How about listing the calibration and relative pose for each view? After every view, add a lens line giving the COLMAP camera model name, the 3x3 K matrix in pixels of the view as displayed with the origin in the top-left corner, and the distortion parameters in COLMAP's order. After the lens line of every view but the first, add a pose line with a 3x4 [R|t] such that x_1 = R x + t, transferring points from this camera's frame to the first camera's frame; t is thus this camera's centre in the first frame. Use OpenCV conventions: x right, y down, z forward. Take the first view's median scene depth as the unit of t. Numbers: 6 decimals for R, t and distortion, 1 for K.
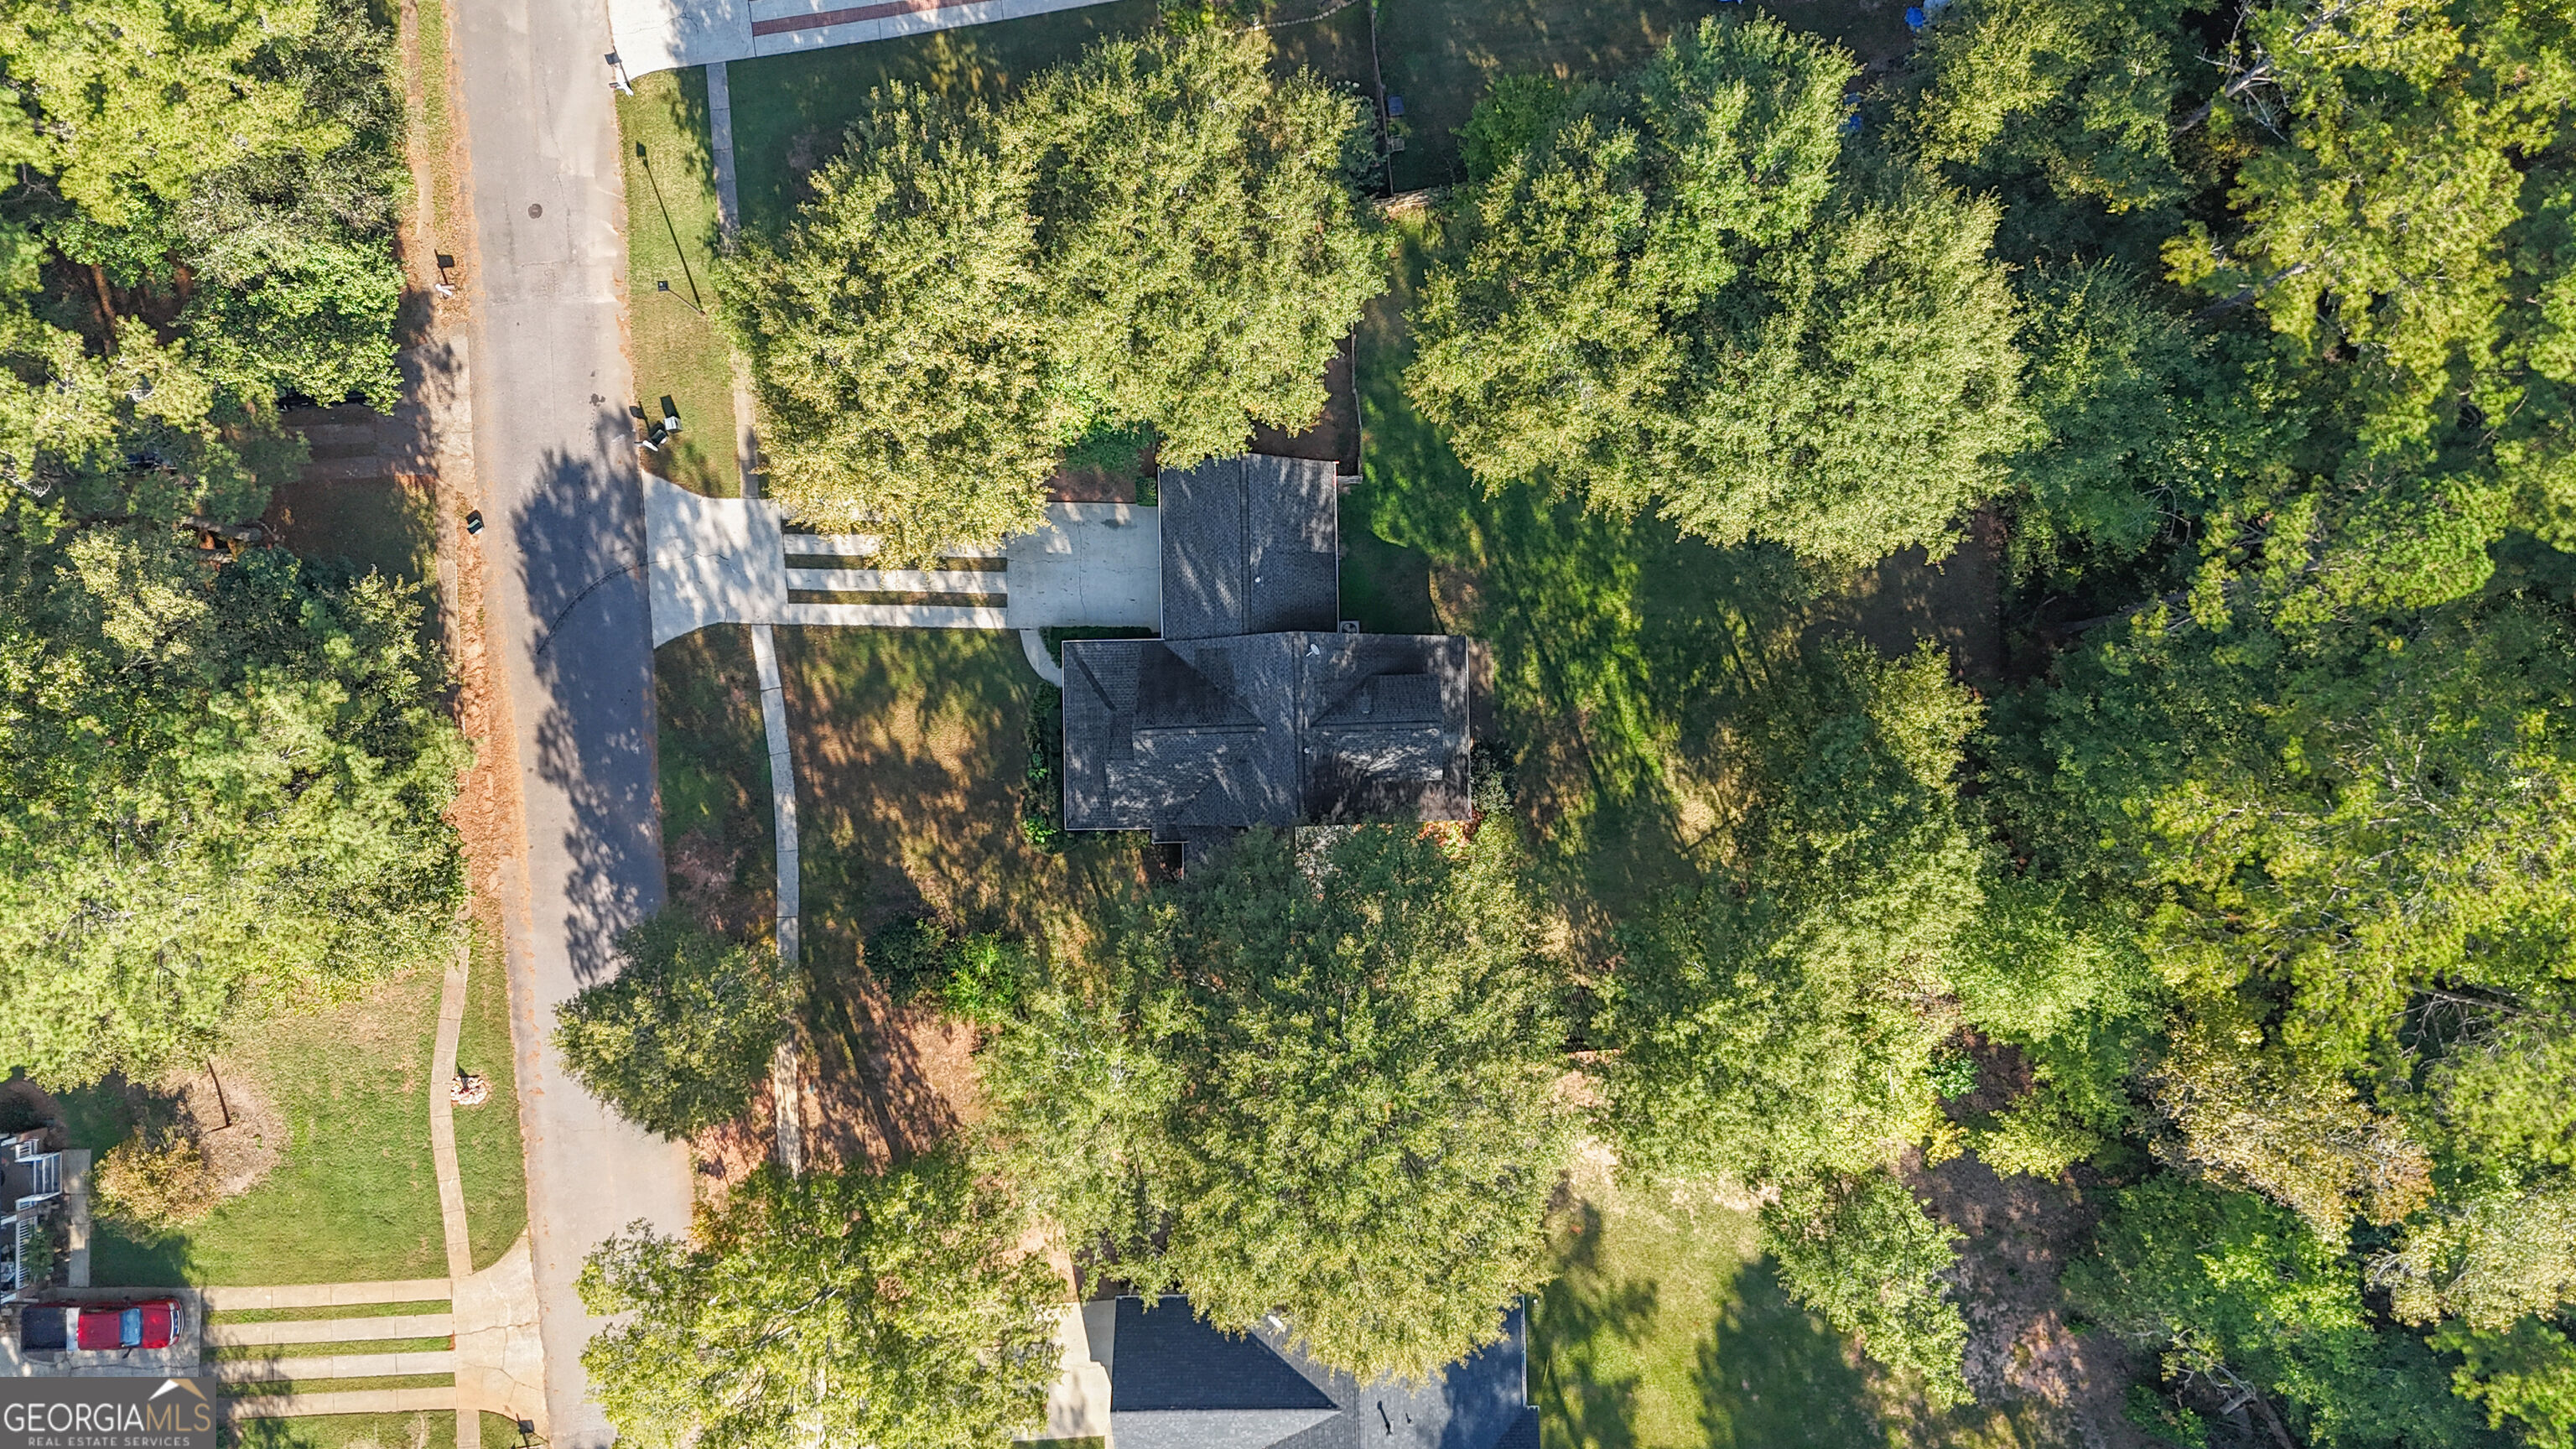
lens RADIAL K [[1919.2, 0, 1288.0], [0, 1919.2, 724.5], [0, 0, 1]] dist [0.020204, 0.002617]
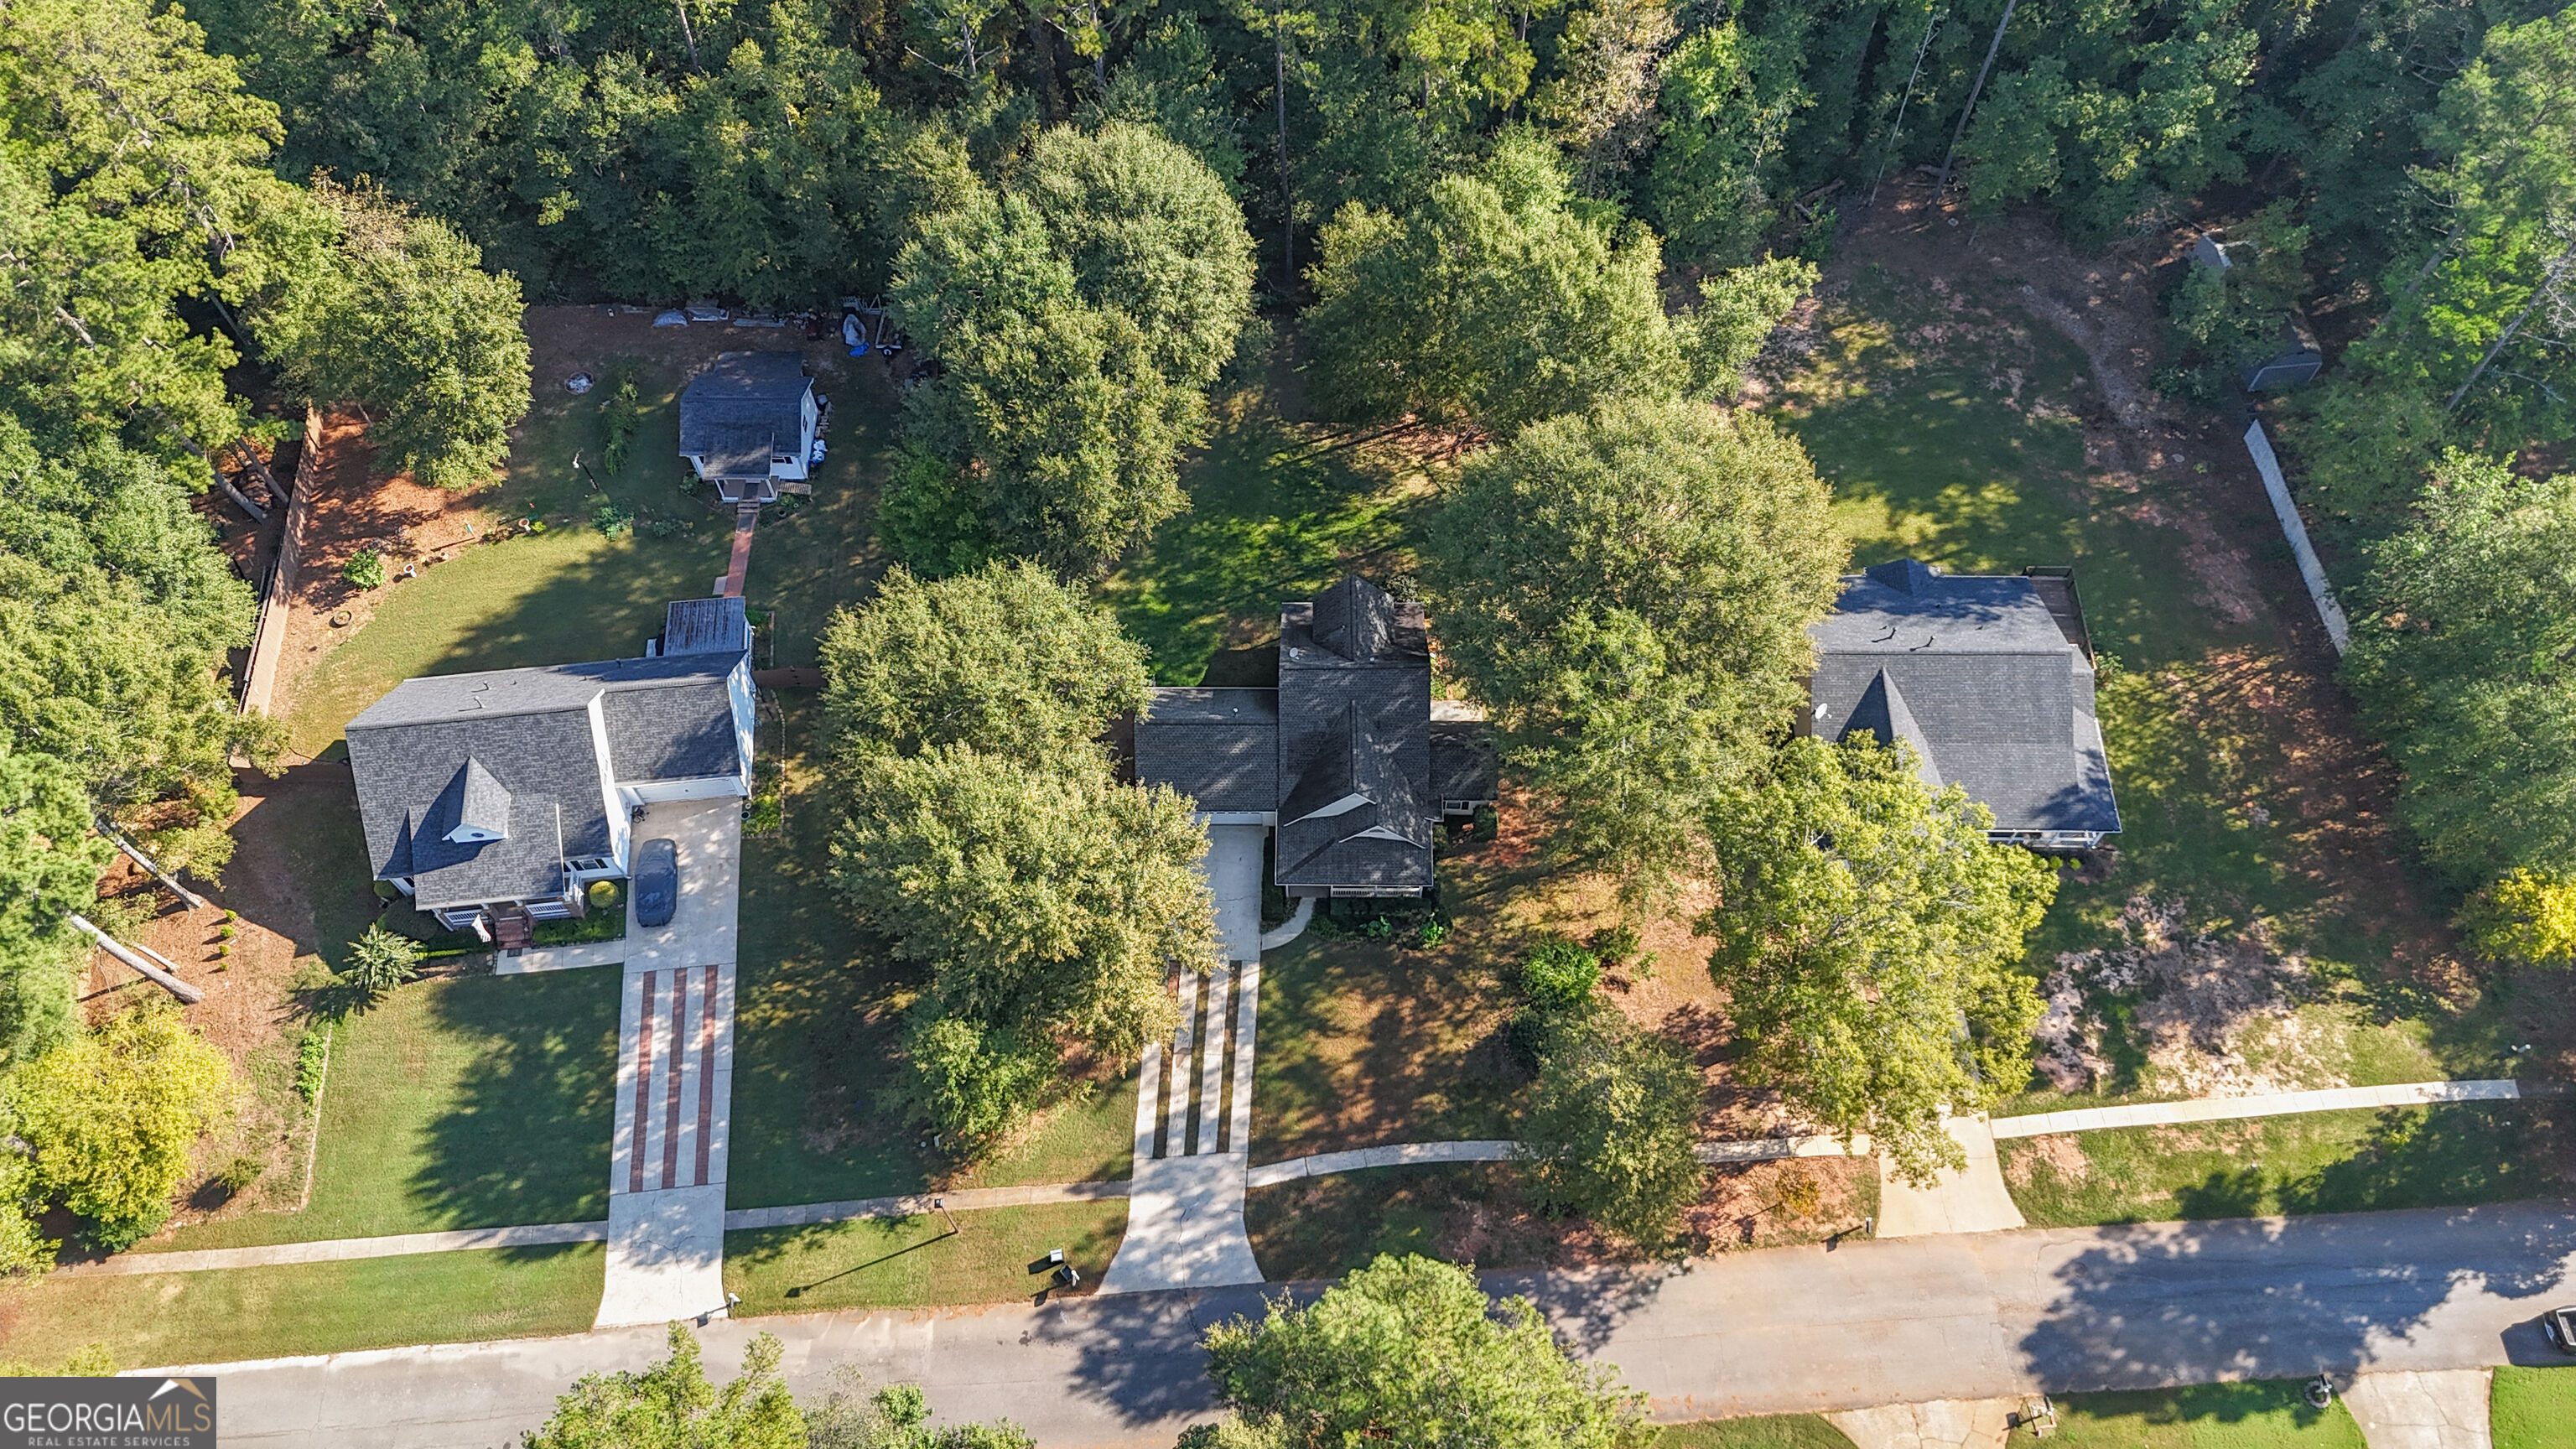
lens RADIAL K [[1900.3, 0, 1292.2], [0, 1900.3, 716.5], [0, 0, 1]] dist [0.052186, -0.032372]
pose [[0.029786, -0.854224, 0.519051, -0.616271], [0.999546, 0.027785, -0.011634, -0.020550], [-0.004483, 0.519162, 0.854664, -0.068370]]
